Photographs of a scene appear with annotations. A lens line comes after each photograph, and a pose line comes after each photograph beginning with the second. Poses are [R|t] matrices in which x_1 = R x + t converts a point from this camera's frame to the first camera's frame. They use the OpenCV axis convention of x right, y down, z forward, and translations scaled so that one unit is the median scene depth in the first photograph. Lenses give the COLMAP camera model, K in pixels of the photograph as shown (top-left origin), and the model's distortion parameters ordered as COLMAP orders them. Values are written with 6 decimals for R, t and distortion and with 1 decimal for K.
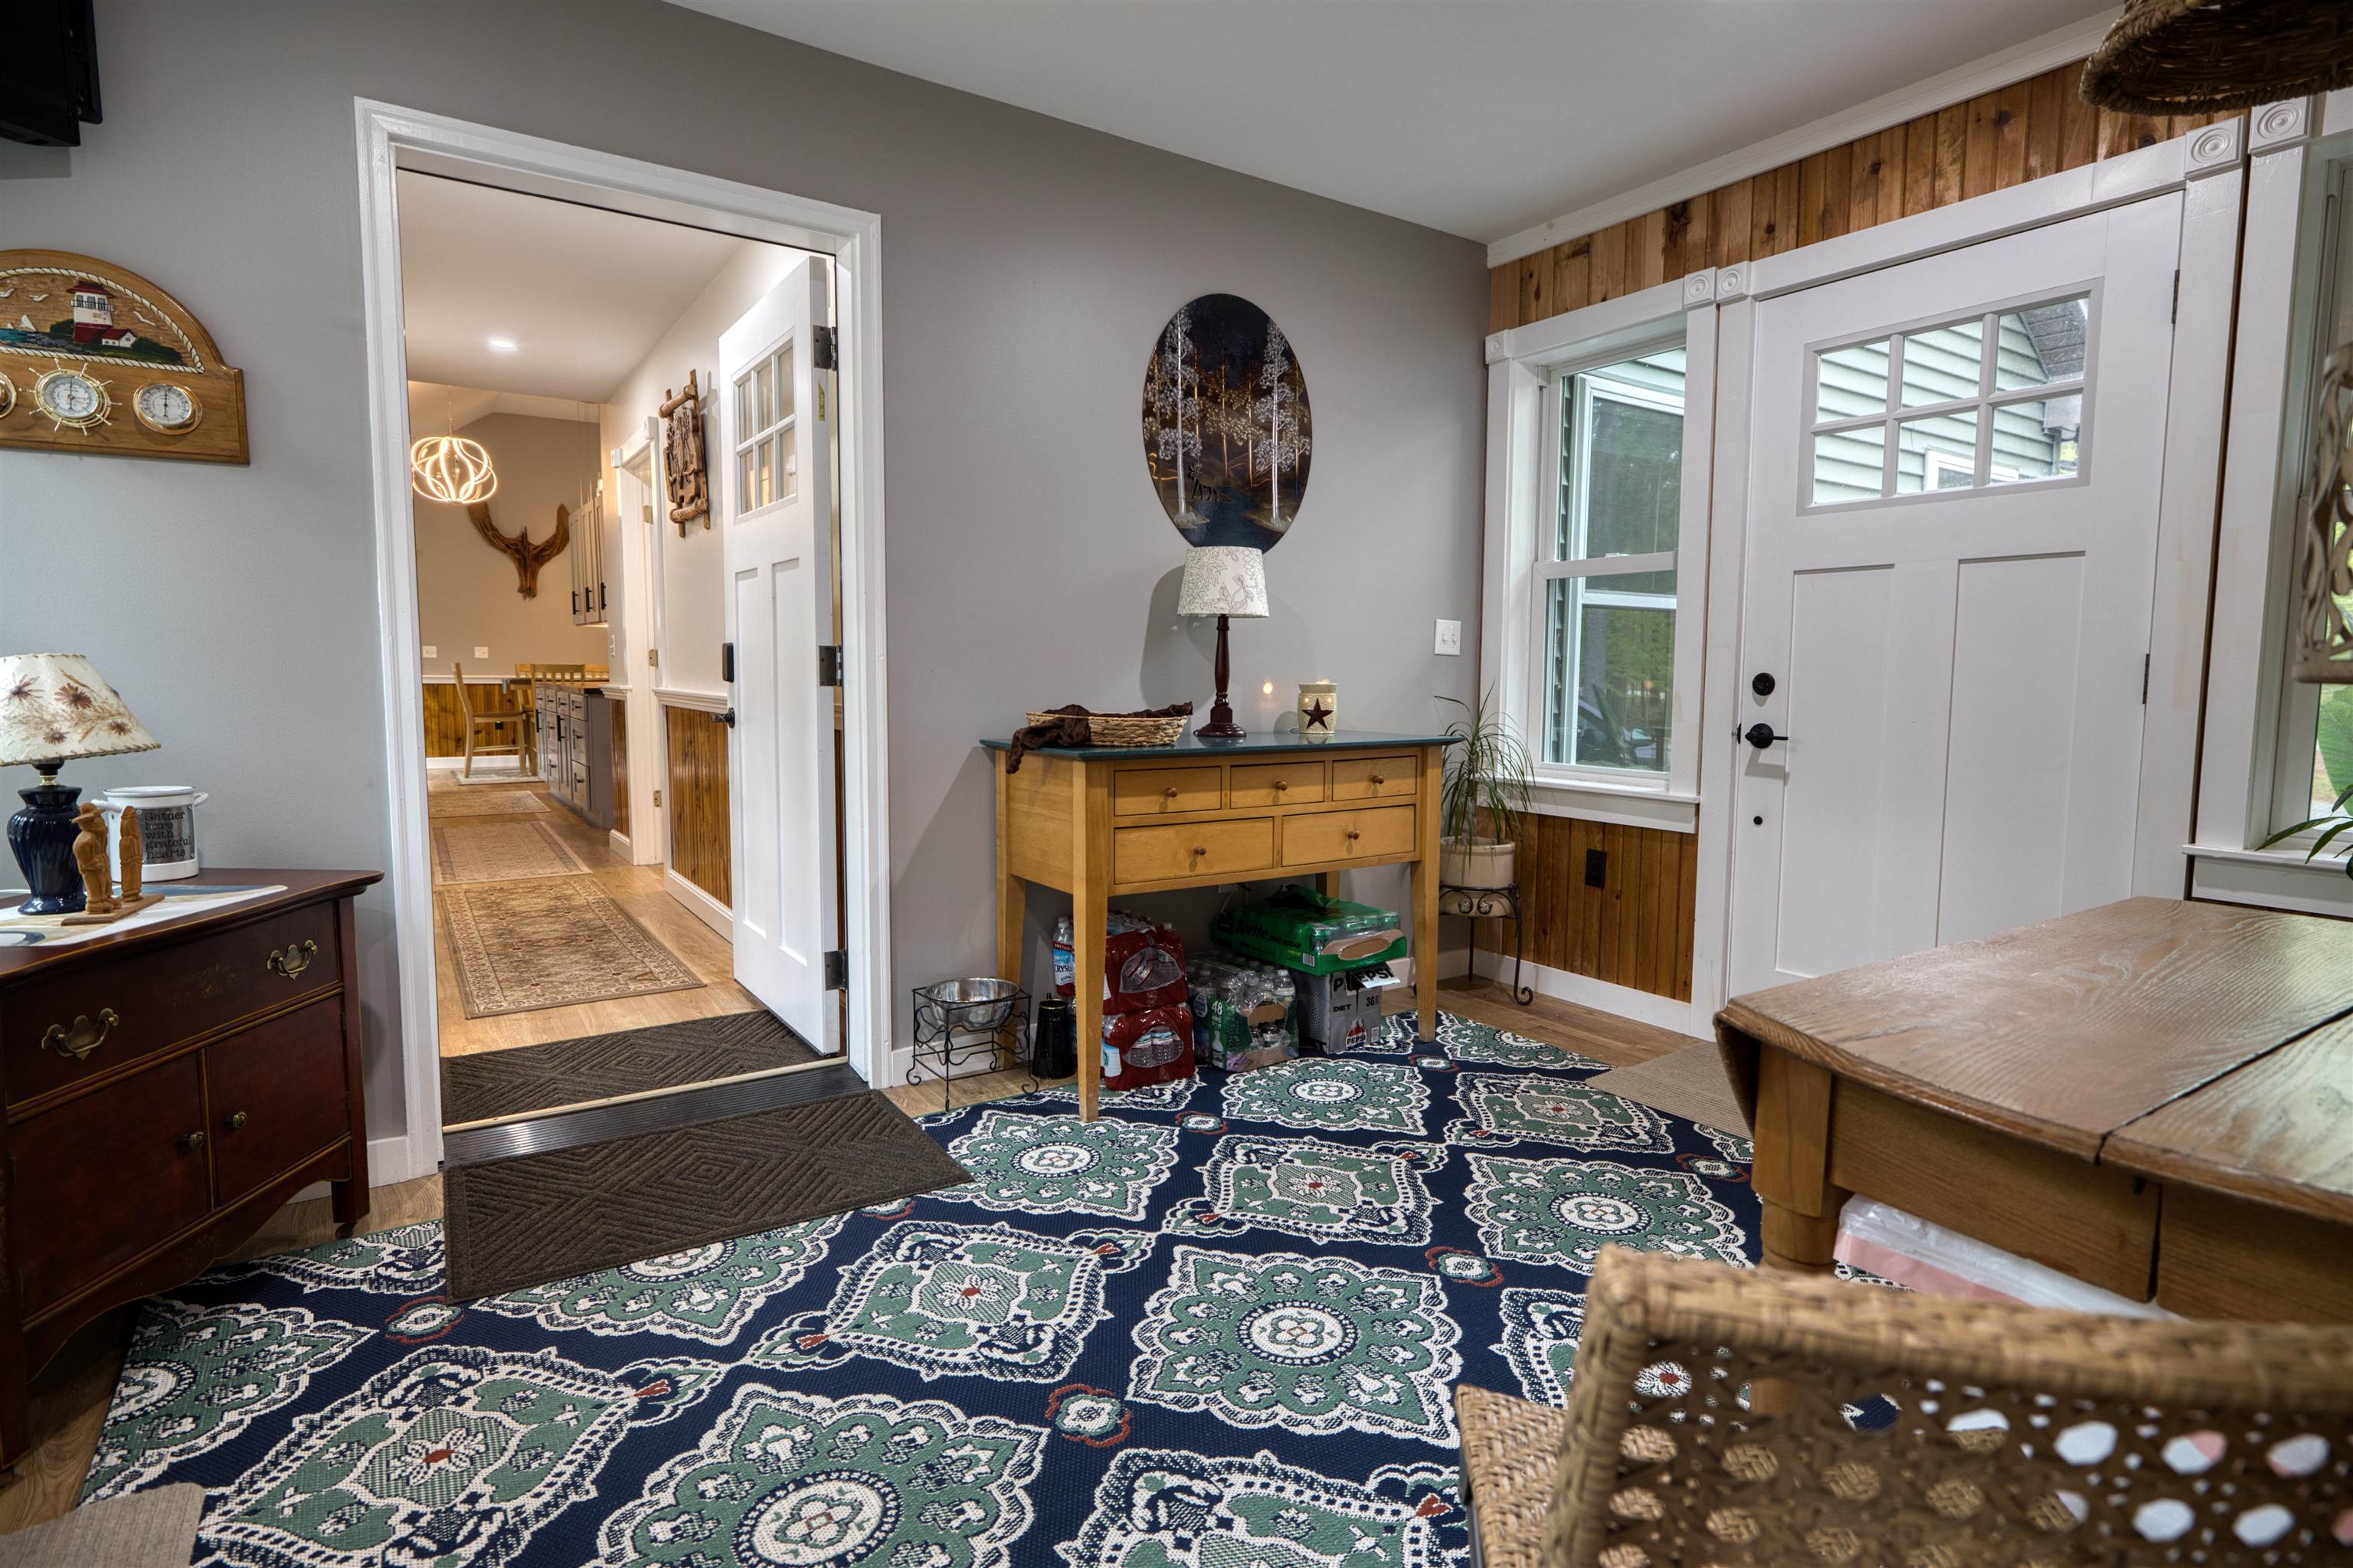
lens RADIAL K [[1191.1, 0, 1177.1], [0, 1191.1, 772.2], [0, 0, 1]] dist [0.006419, -0.000167]
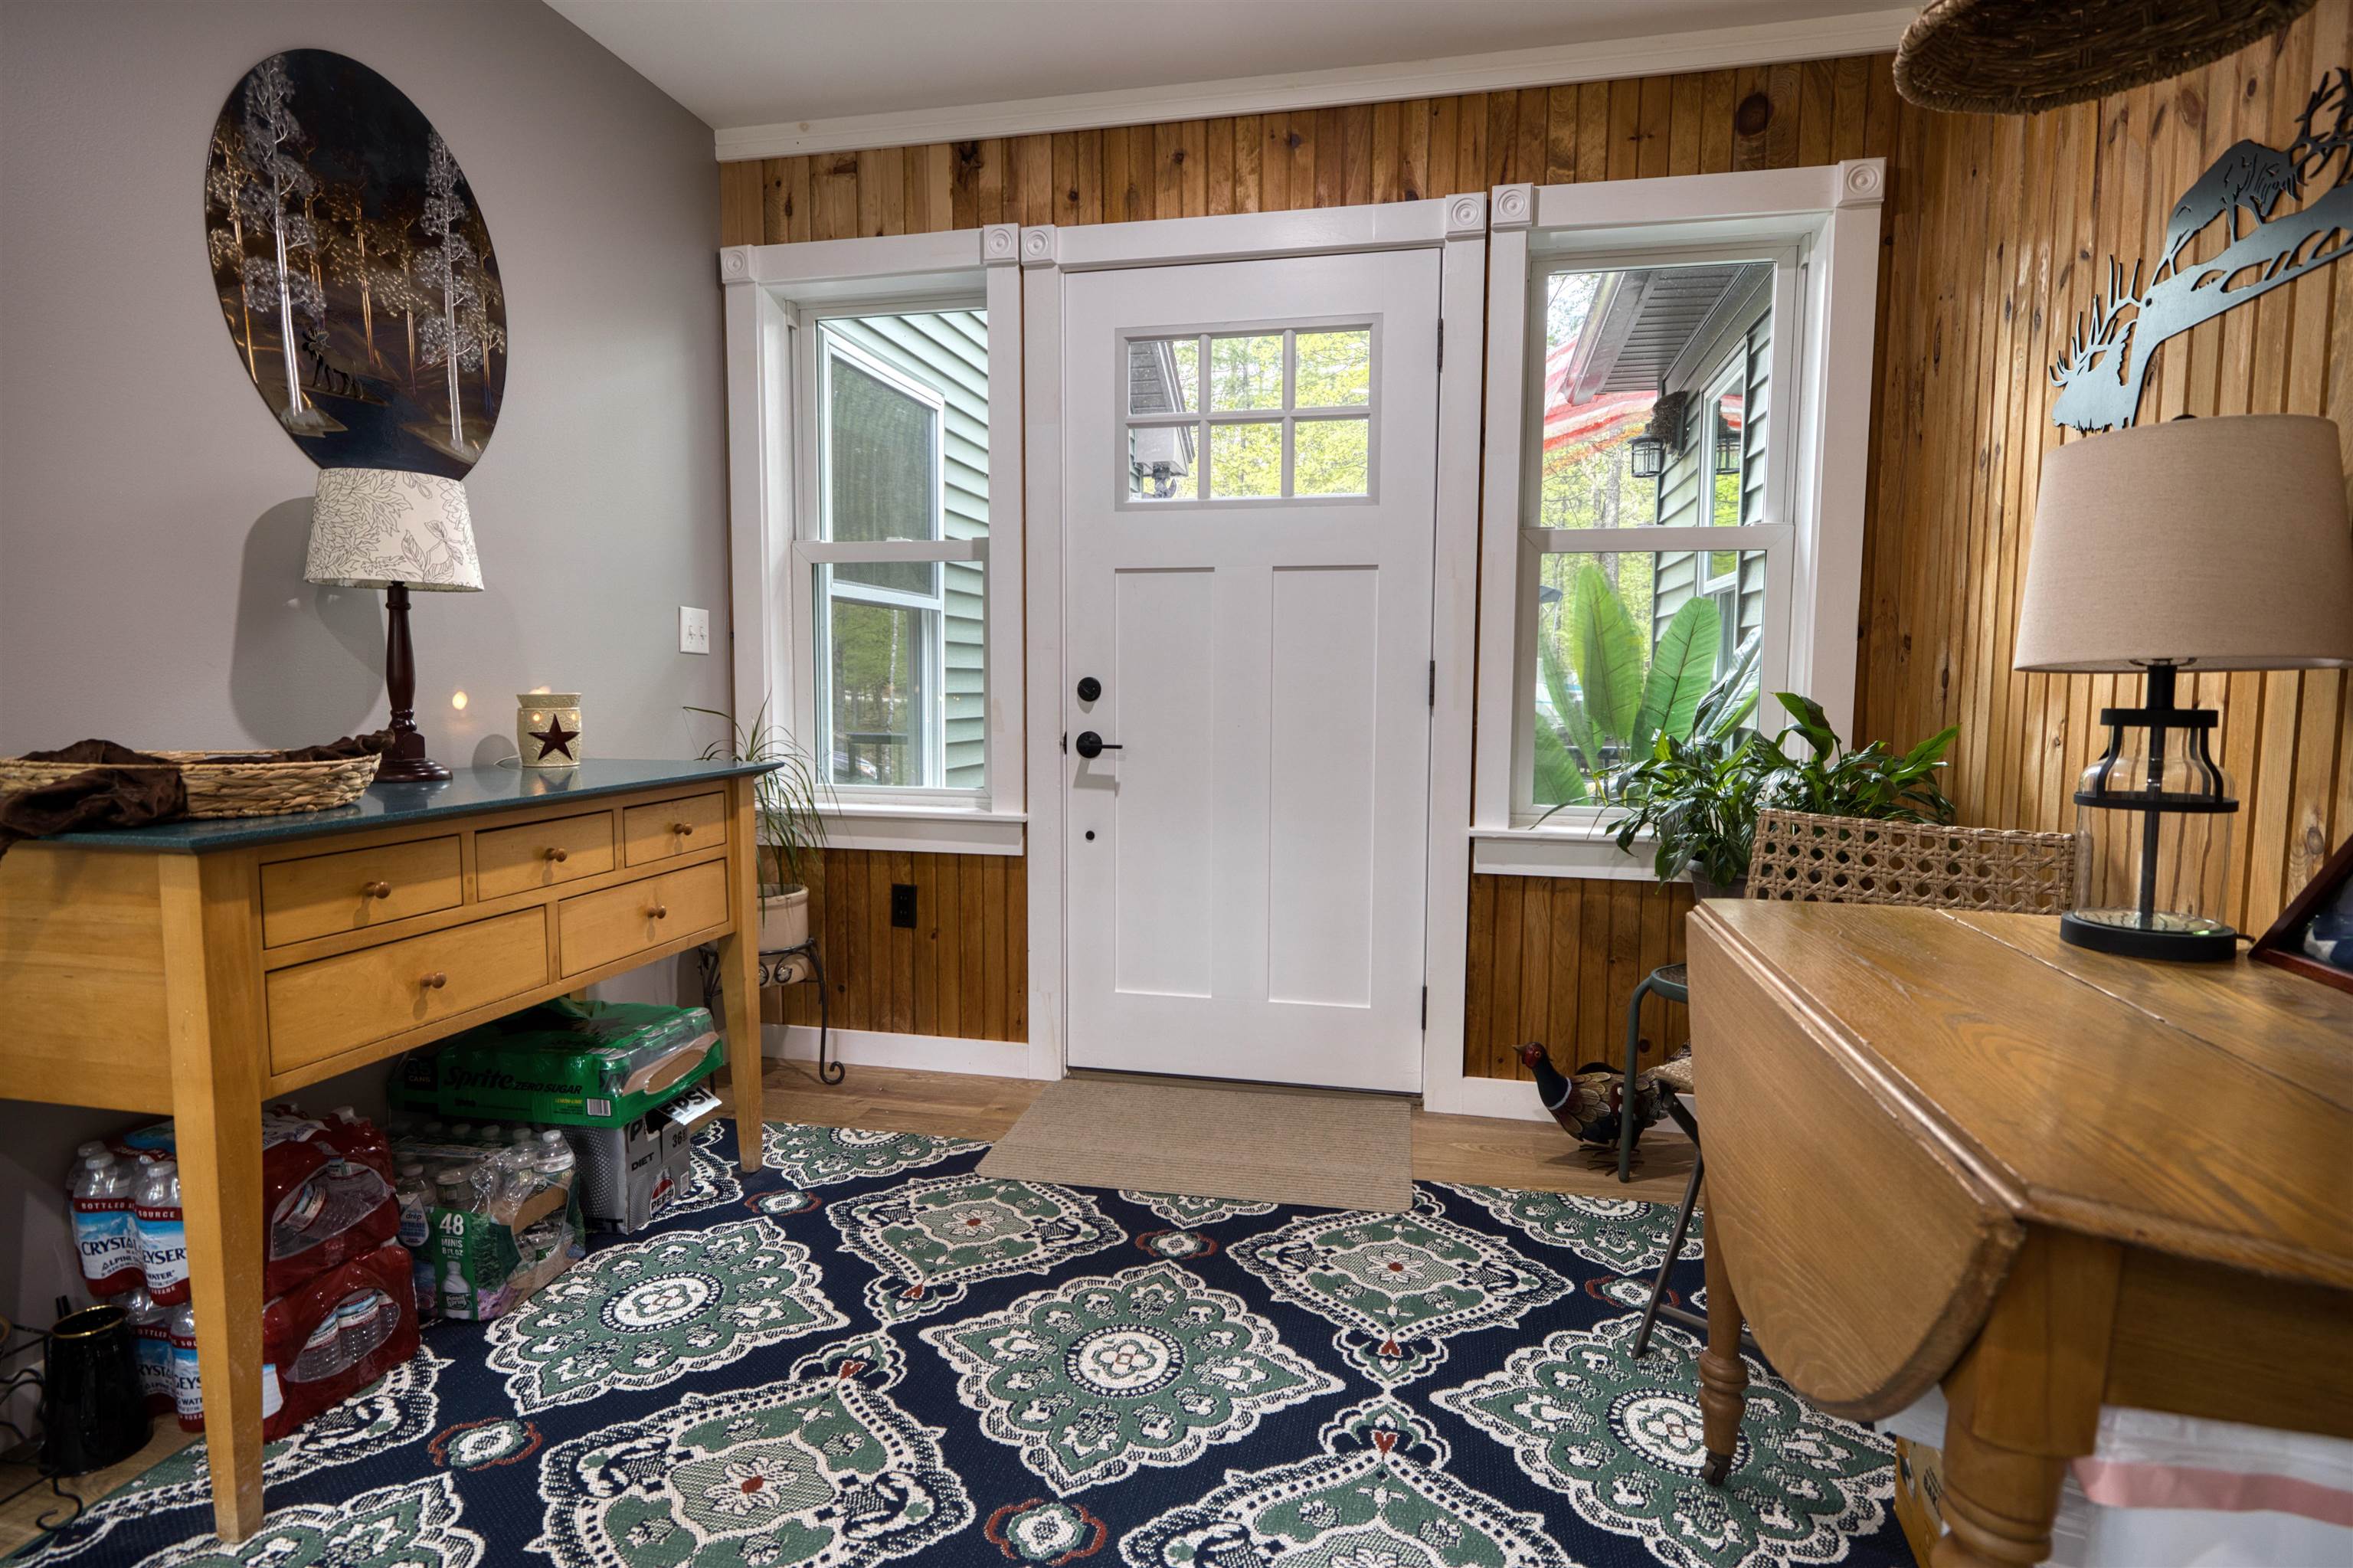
lens RADIAL K [[1191.1, 0, 1177.1], [0, 1191.1, 772.2], [0, 0, 1]] dist [0.006419, -0.000167]
pose [[0.720036, -0.057538, 0.691547, -0.107381], [0.057836, 0.998065, 0.022822, -0.026621], [-0.691522, 0.023564, 0.721971, 0.286972]]
